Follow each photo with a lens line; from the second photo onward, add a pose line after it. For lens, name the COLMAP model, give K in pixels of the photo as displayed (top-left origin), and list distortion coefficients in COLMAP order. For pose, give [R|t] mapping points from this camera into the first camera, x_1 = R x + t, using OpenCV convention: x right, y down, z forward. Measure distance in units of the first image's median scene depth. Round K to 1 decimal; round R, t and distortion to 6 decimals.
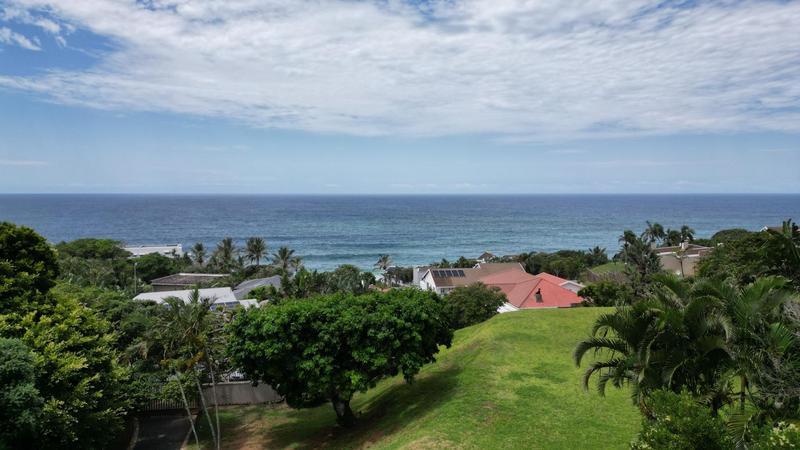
lens RADIAL K [[545.5, 0, 403.0], [0, 545.5, 223.8], [0, 0, 1]] dist [0.013768, 0.001216]
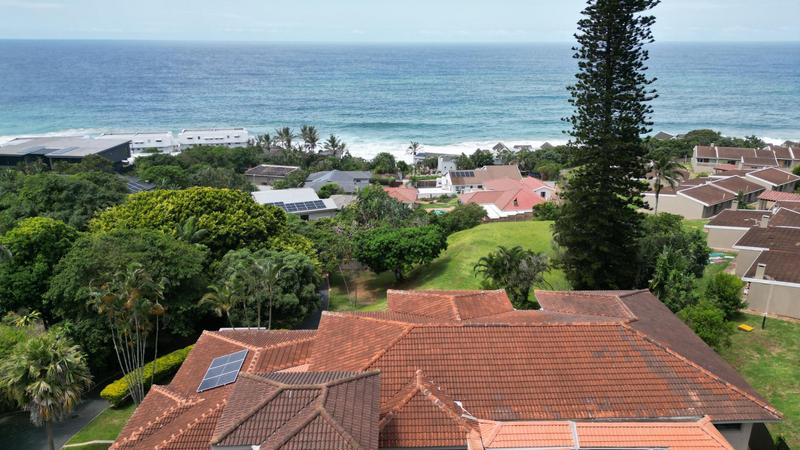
lens RADIAL K [[545.5, 0, 398.7], [0, 545.5, 225.1], [0, 0, 1]] dist [0.013768, 0.001216]
pose [[0.998154, 0.021208, -0.056913, 0.015439], [-0.005317, 0.963972, 0.265952, -0.419613], [0.060503, -0.265158, 0.962305, -1.020423]]
